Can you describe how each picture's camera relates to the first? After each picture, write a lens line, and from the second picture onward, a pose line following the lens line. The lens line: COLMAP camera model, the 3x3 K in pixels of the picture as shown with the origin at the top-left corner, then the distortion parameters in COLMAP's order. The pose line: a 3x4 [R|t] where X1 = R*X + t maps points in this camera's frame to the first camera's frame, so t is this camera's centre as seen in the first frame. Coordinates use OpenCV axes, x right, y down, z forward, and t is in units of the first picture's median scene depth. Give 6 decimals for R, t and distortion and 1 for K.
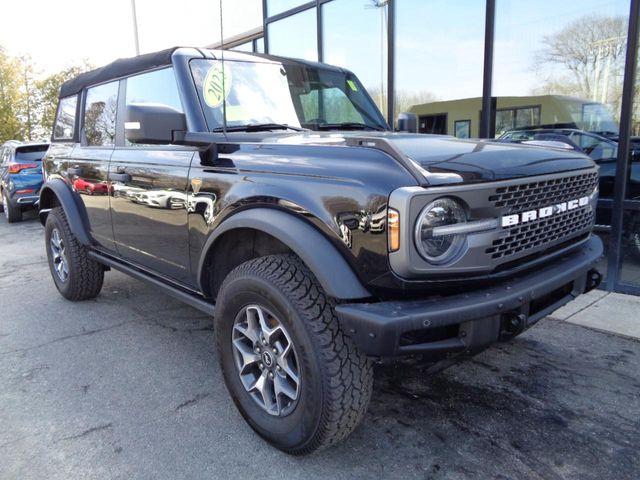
lens RADIAL K [[509.5, 0, 320.0], [0, 509.5, 240.0], [0, 0, 1]] dist [0.006092, -0.004142]
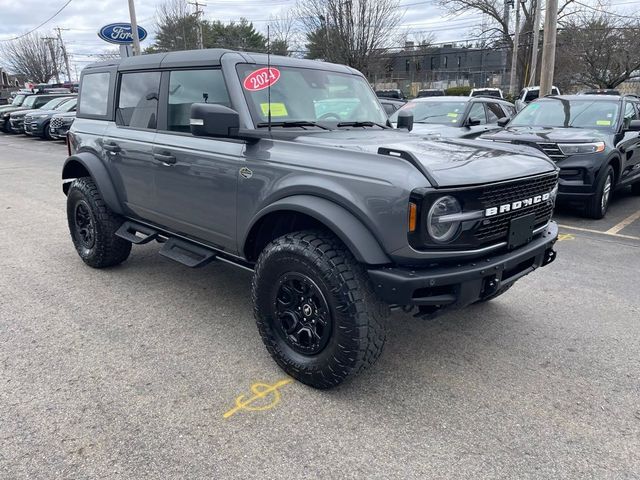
lens RADIAL K [[500.2, 0, 350.7], [0, 500.2, 243.8], [0, 0, 1]] dist [0.112603, 0.003055]
pose [[0.994219, 0.025454, 0.104315, -0.137618], [-0.031725, 0.997759, 0.058906, -0.017845], [-0.102582, -0.061875, 0.992798, -0.304491]]
